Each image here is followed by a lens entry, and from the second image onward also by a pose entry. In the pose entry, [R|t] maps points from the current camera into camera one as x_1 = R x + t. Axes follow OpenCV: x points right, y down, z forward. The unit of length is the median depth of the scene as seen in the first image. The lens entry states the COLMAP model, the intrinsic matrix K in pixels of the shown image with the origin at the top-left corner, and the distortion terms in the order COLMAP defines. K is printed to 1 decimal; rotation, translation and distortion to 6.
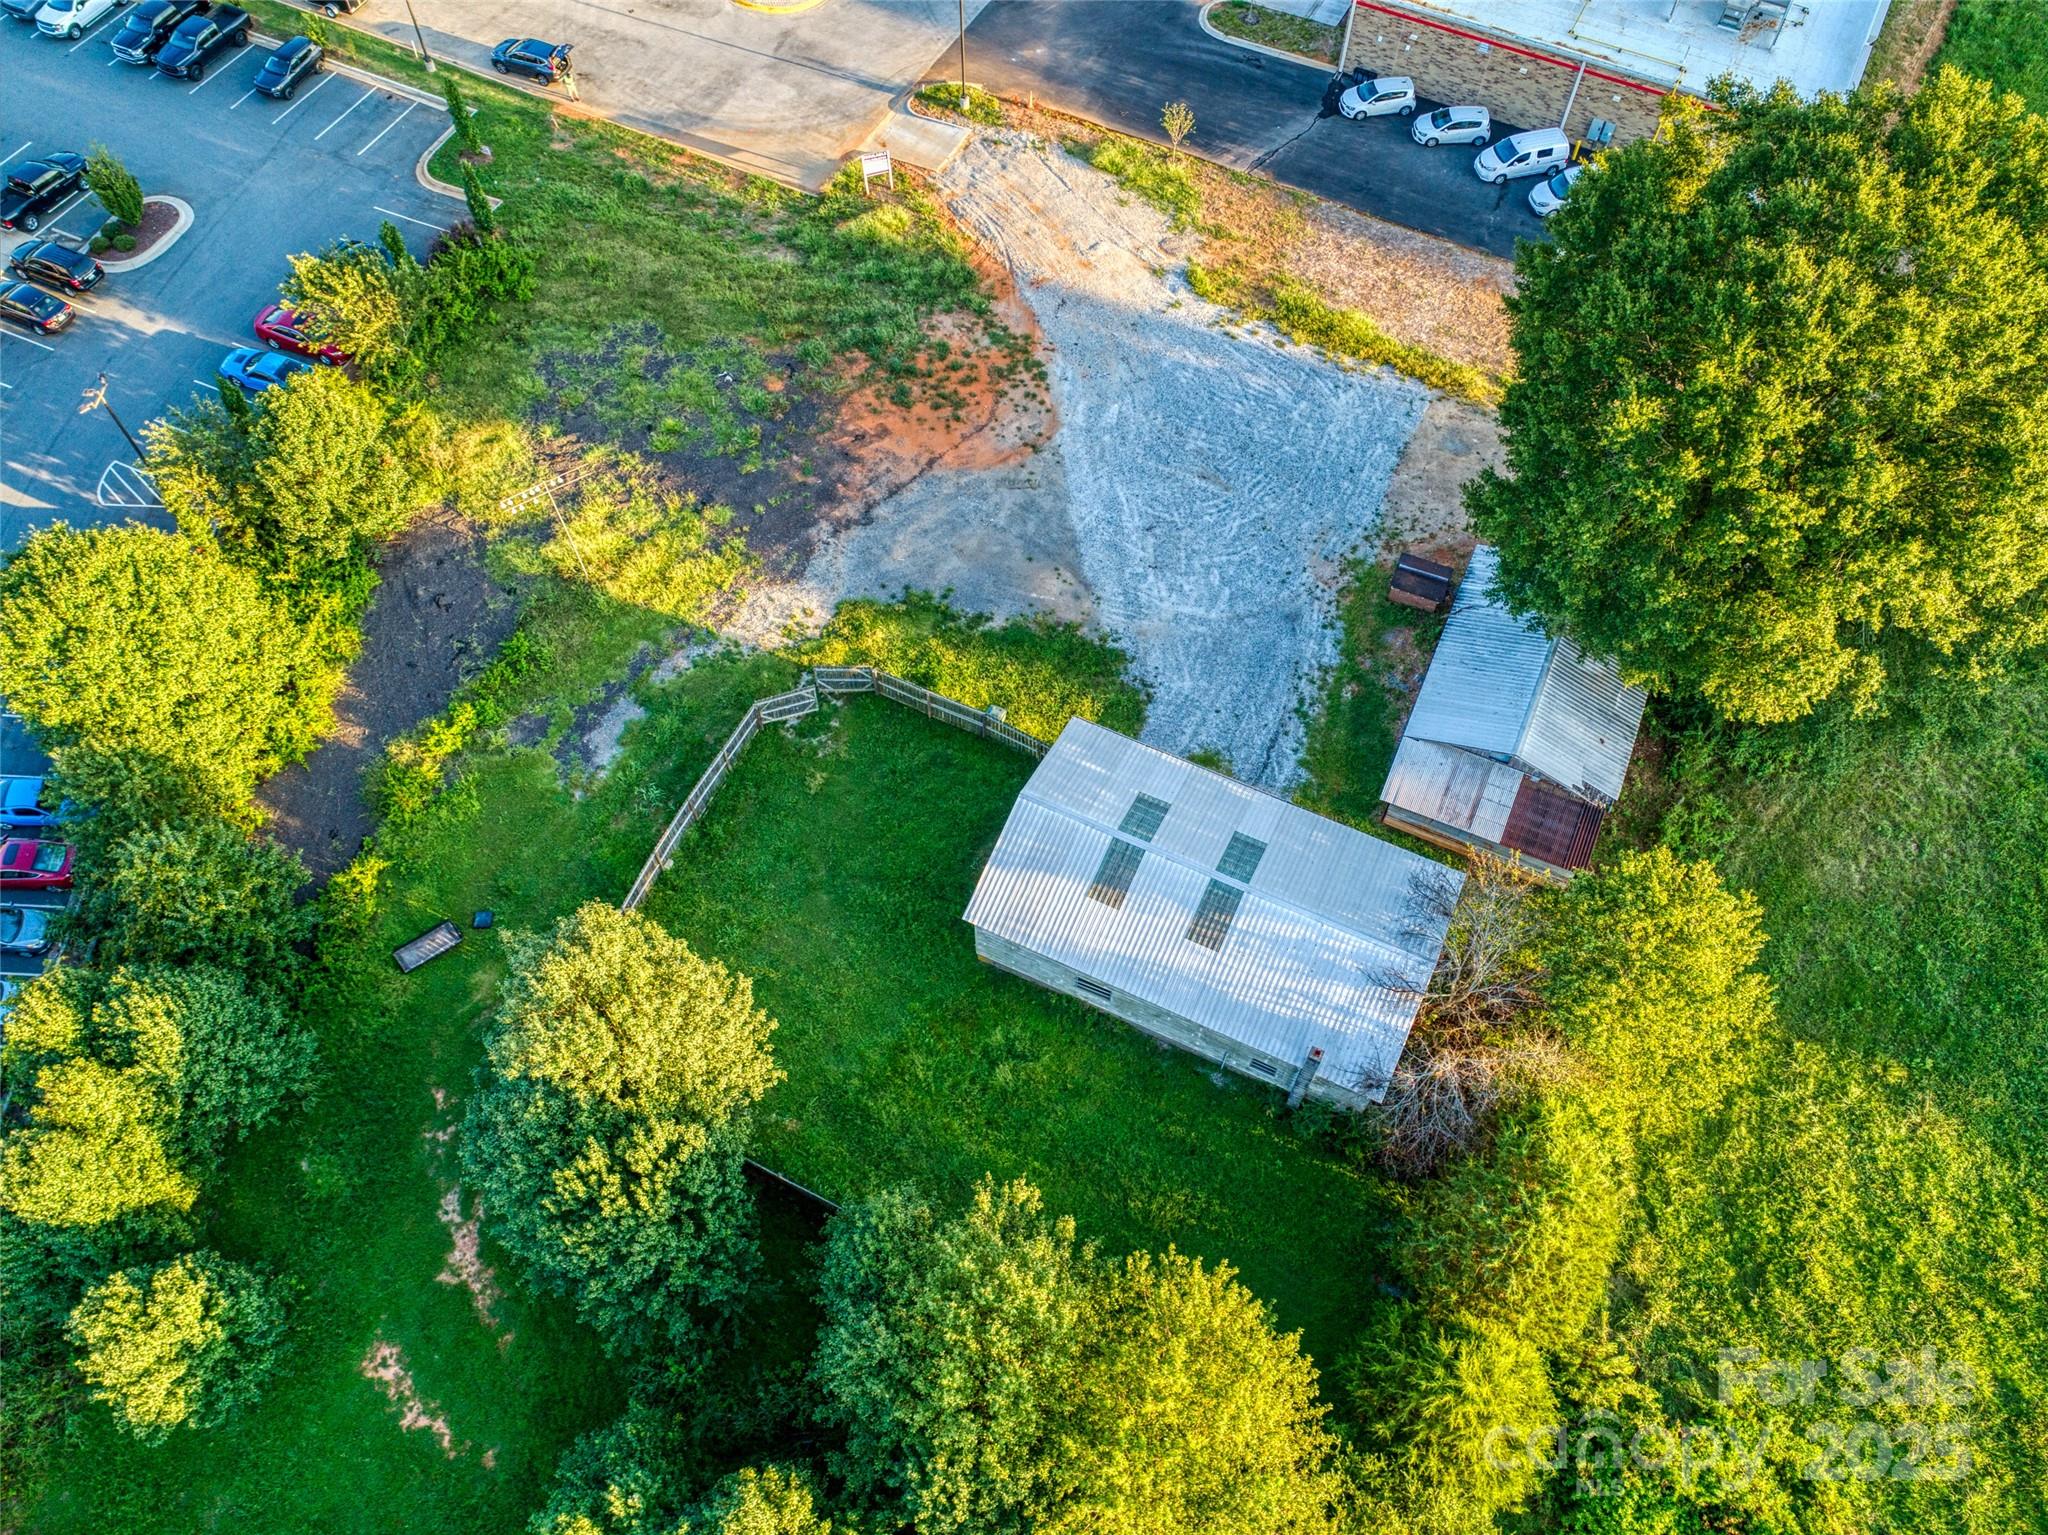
lens RADIAL K [[1555.5, 0, 1026.2], [0, 1555.5, 765.9], [0, 0, 1]] dist [-0.017515, 0.010240]
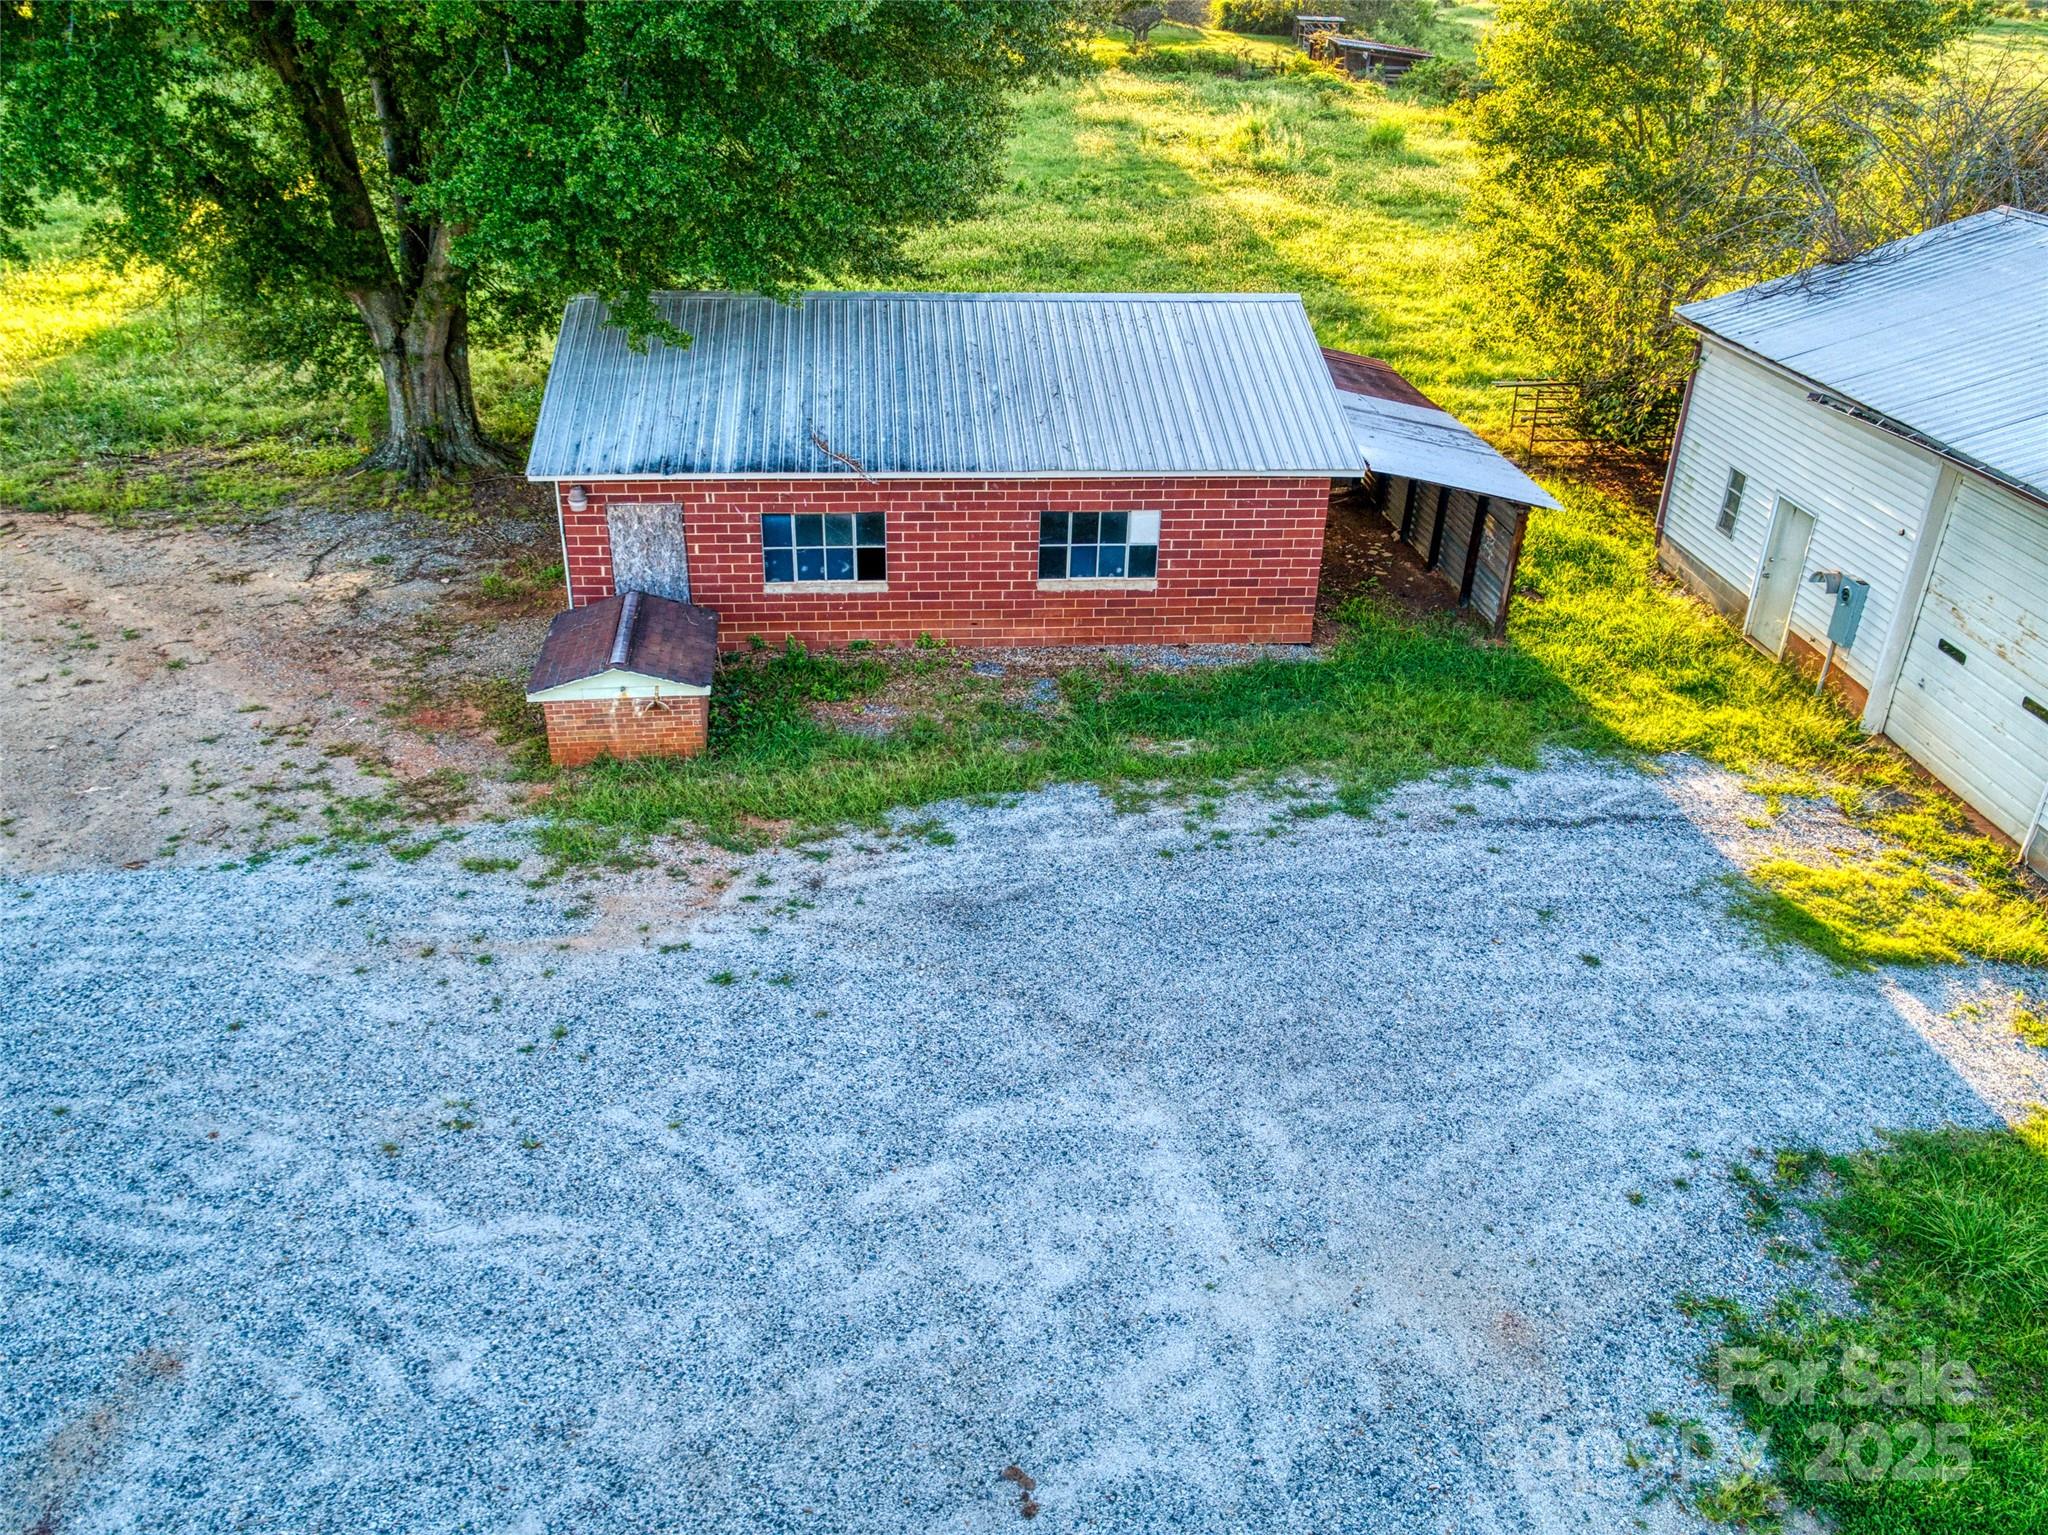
lens RADIAL K [[1555.5, 0, 1025.6], [0, 1555.5, 763.4], [0, 0, 1]] dist [-0.017515, 0.010240]
pose [[-0.495237, -0.428381, 0.755797, 0.003386], [0.727095, 0.271758, 0.630461, -0.235537], [-0.475472, 0.861764, 0.176889, 0.924086]]
